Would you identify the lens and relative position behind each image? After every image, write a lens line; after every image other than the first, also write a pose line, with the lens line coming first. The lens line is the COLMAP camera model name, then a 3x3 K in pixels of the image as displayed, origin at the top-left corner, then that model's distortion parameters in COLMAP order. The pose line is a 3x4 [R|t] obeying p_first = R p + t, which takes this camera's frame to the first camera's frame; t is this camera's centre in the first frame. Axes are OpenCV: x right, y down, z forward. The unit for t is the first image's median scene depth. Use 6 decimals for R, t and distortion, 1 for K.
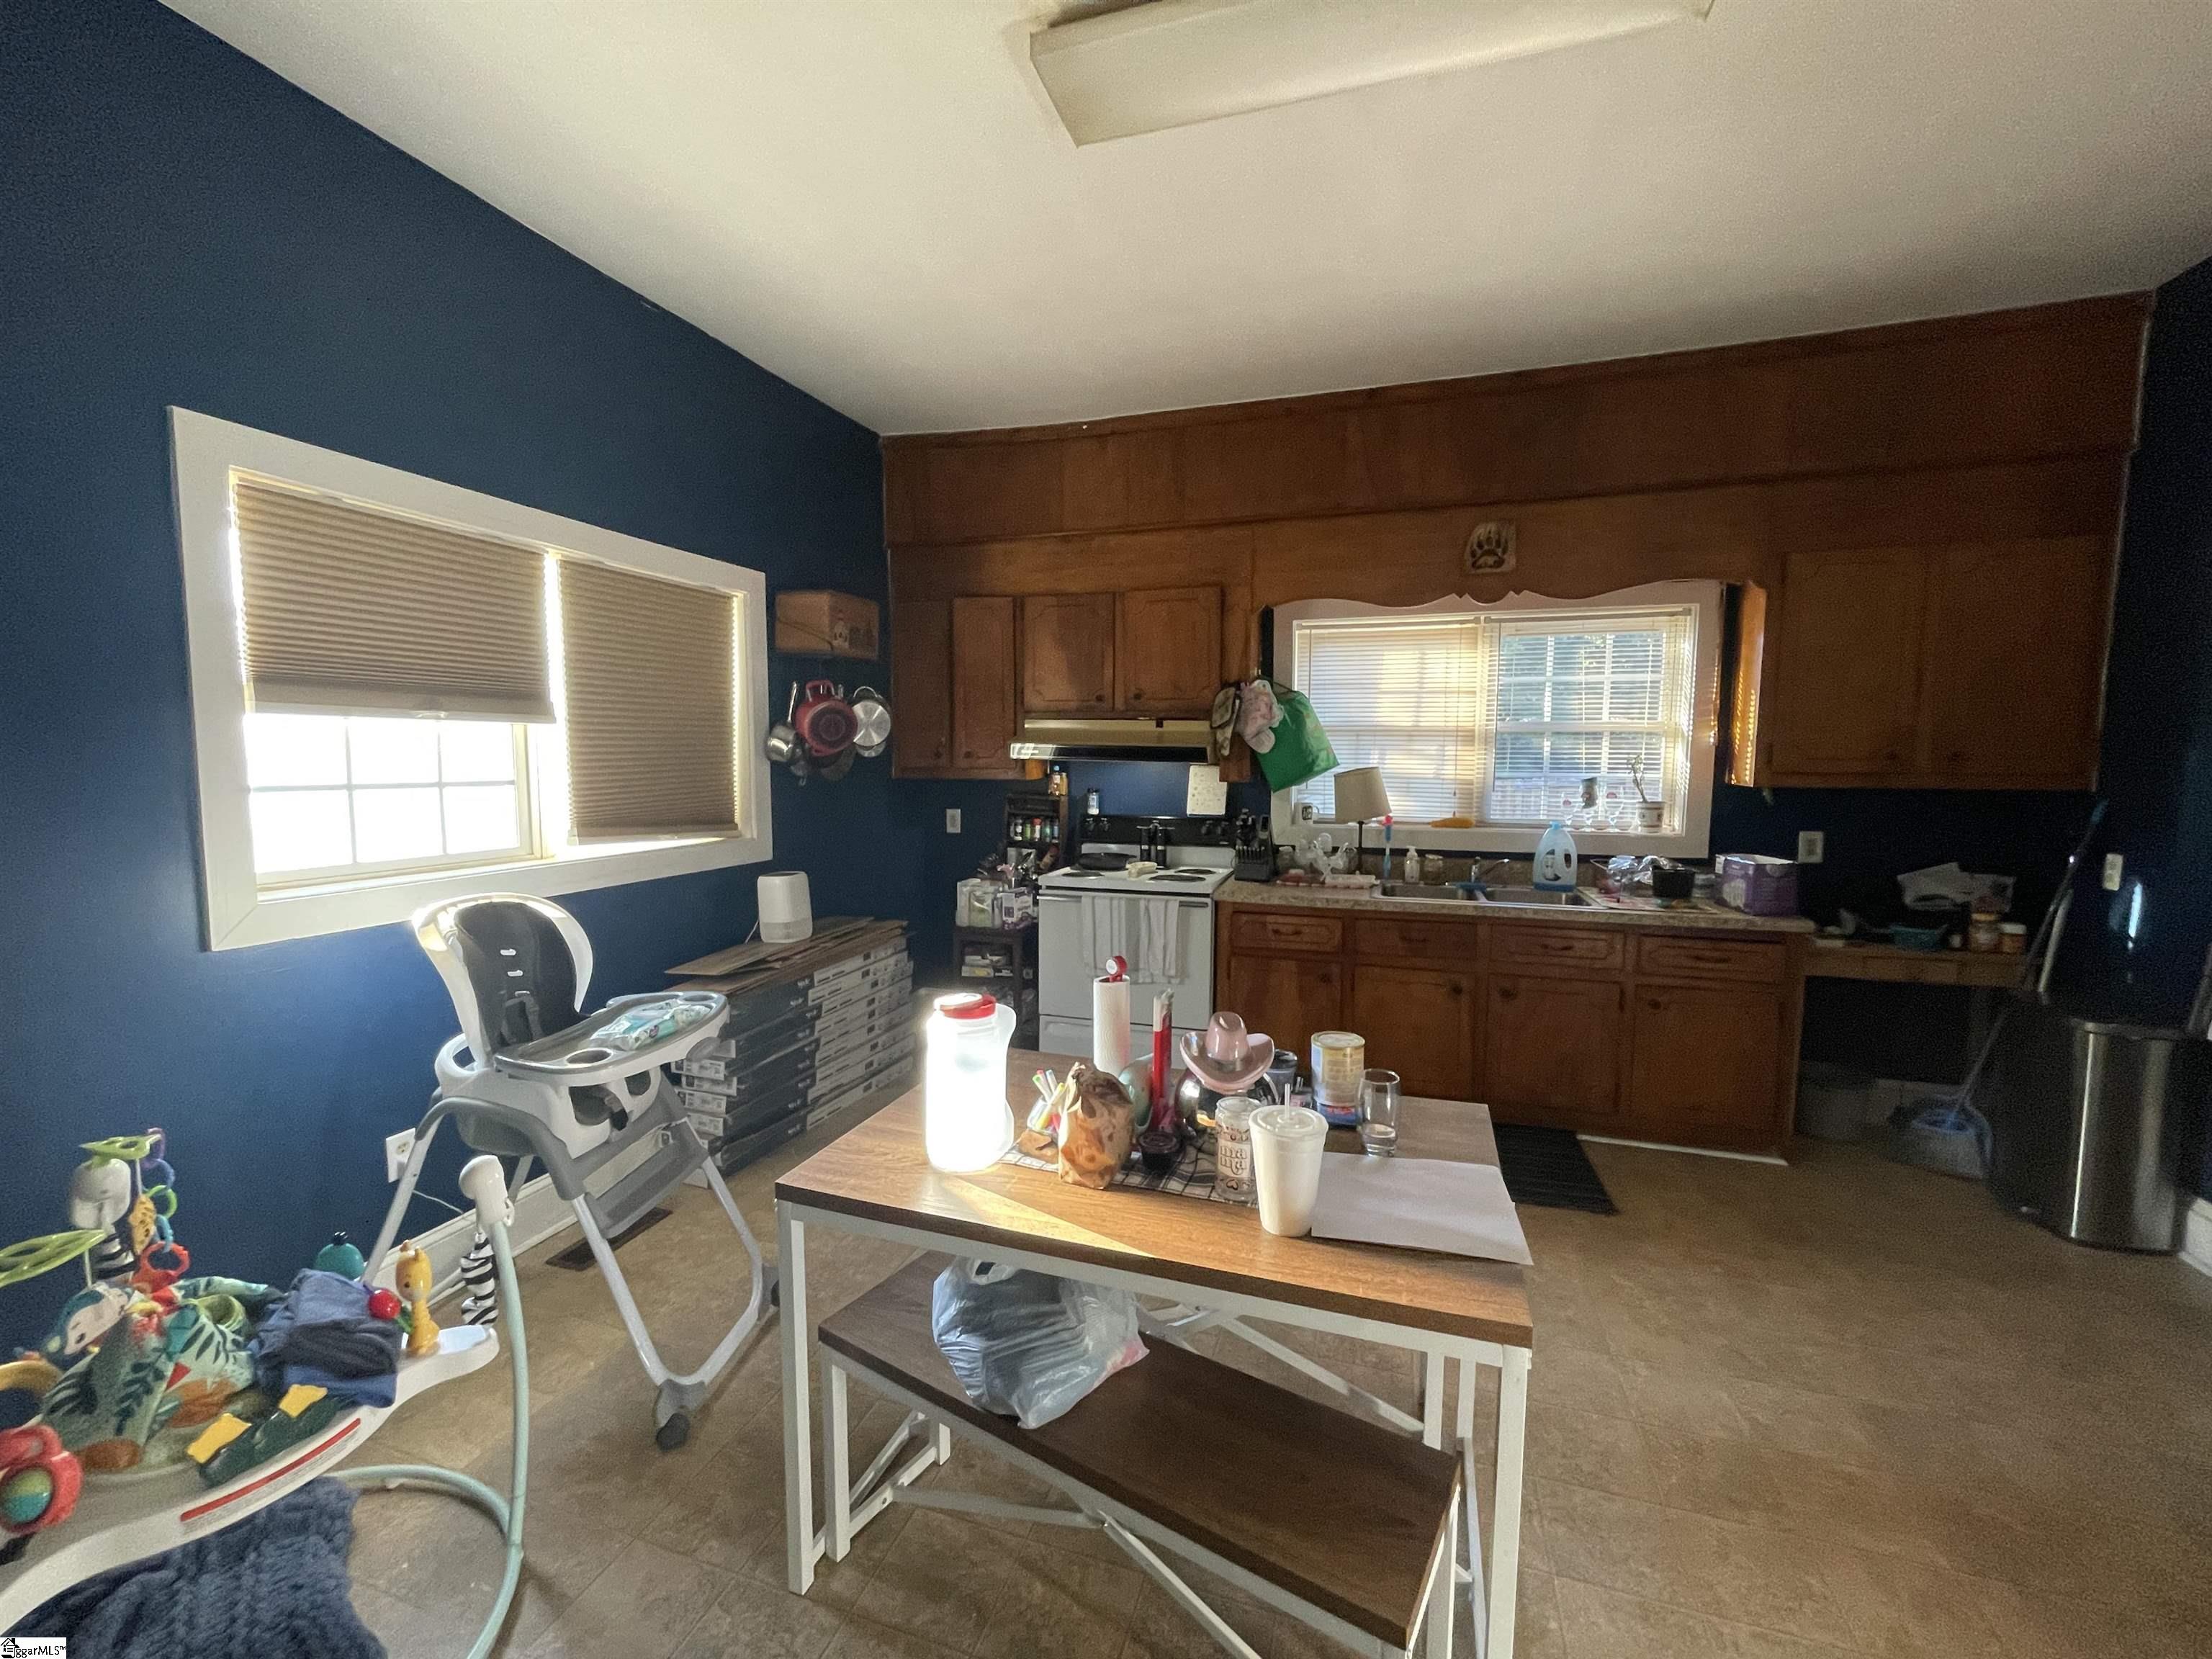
lens RADIAL K [[904.9, 0, 1106.0], [0, 904.9, 829.5], [0, 0, 1]] dist [-0.000843, -0.000315]
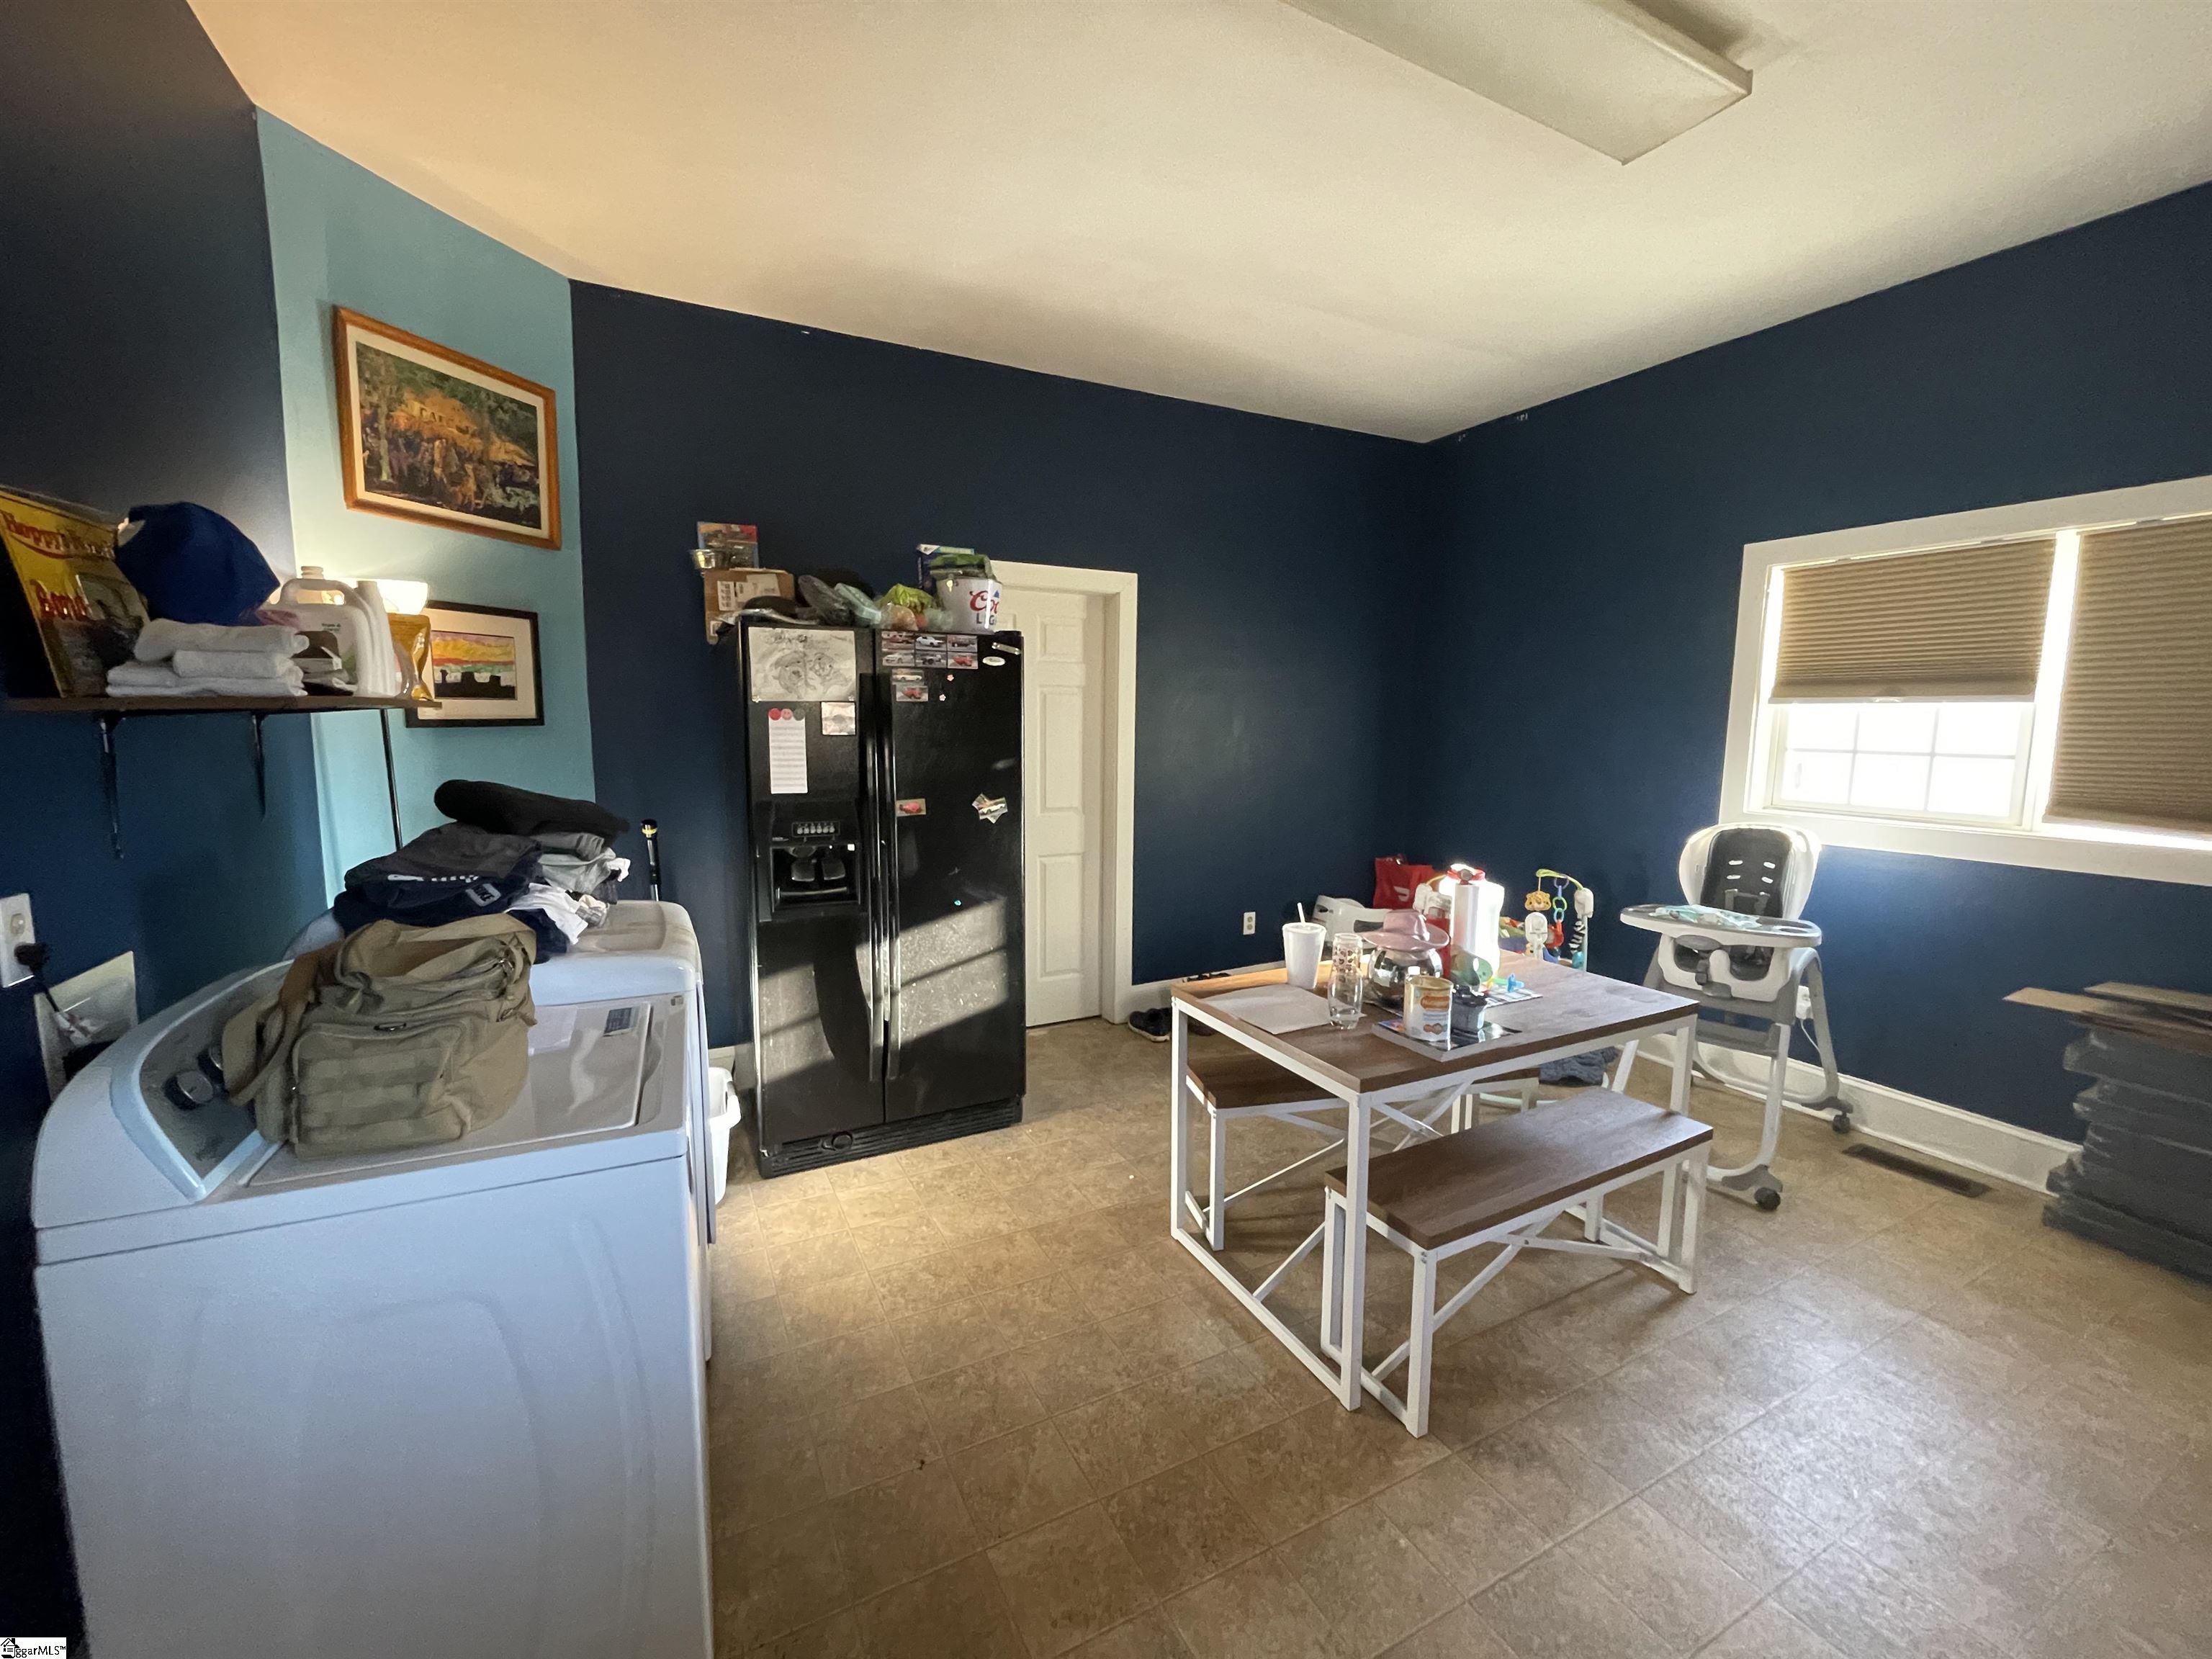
lens RADIAL K [[904.9, 0, 1106.0], [0, 904.9, 829.5], [0, 0, 1]] dist [-0.000843, -0.000315]
pose [[-0.693183, 0.077461, -0.716587, 0.963288], [-0.073994, 0.981307, 0.177653, -0.085233], [0.716954, 0.176170, -0.674494, 1.044757]]
